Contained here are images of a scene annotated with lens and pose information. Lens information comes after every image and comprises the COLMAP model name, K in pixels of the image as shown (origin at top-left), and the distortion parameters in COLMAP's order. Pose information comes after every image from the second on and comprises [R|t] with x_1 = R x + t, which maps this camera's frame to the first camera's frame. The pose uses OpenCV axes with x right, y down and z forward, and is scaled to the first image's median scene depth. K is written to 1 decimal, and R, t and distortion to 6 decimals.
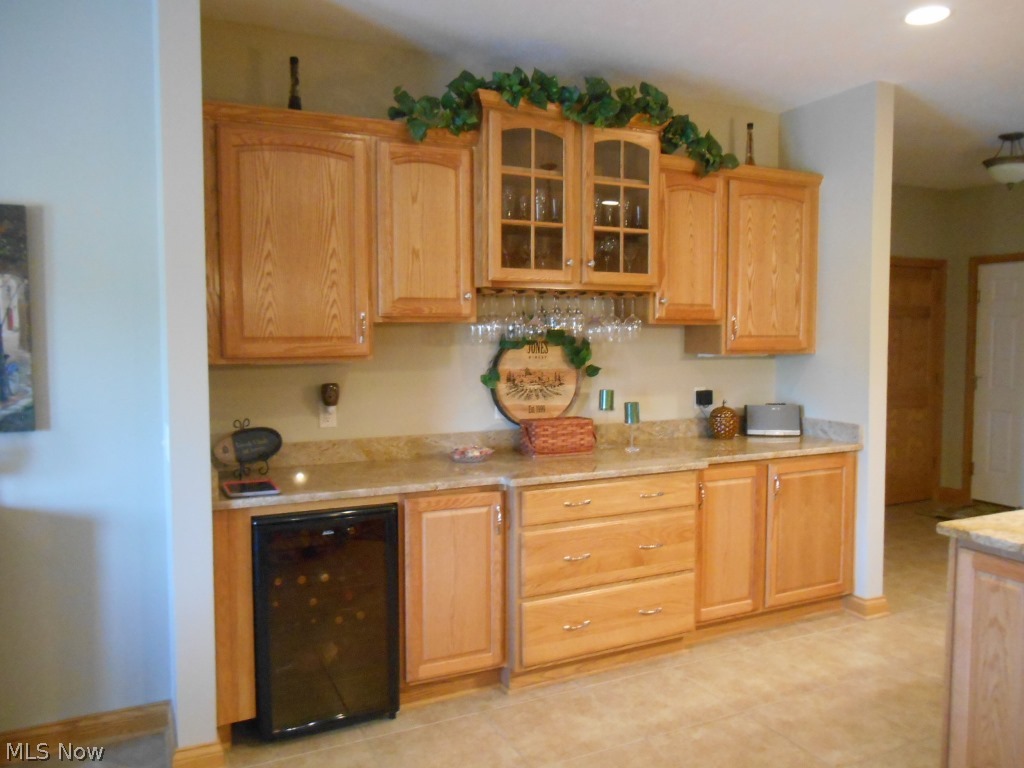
lens RADIAL K [[796.1, 0, 516.0], [0, 796.1, 383.3], [0, 0, 1]] dist [-0.024776, 0.017022]
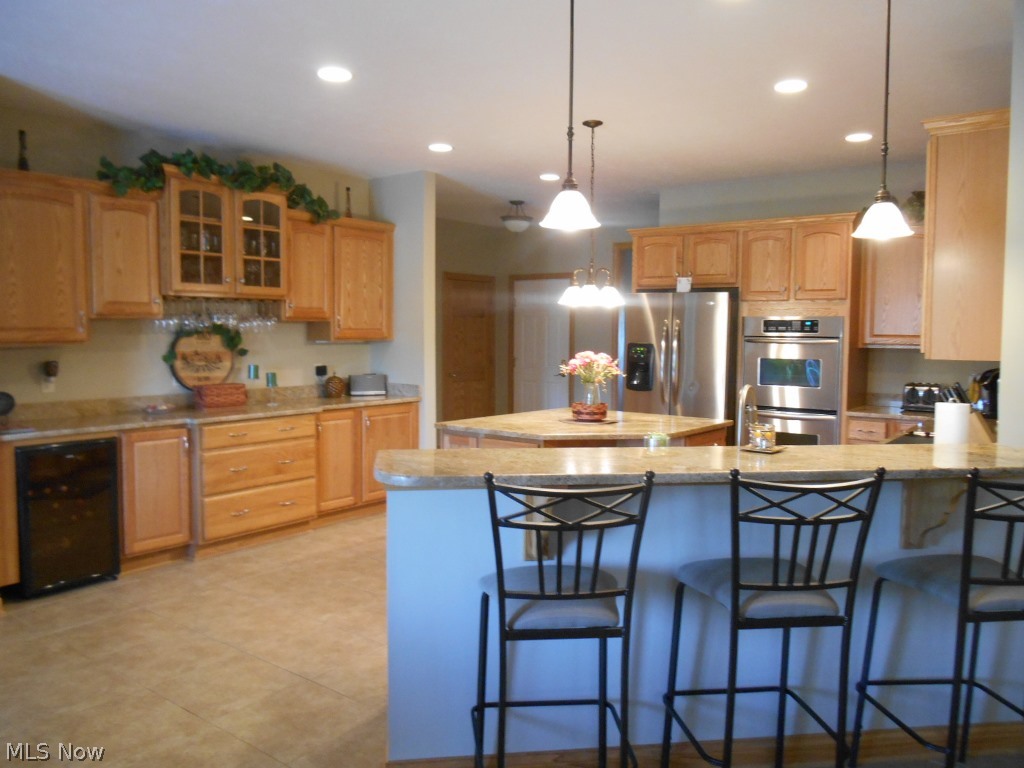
lens RADIAL K [[796.1, 0, 516.9], [0, 796.1, 378.8], [0, 0, 1]] dist [-0.024776, 0.017022]
pose [[0.898376, -0.022039, 0.438674, -0.107287], [0.021296, 0.999751, 0.006614, 0.039659], [-0.438711, 0.003400, 0.898622, -0.614032]]
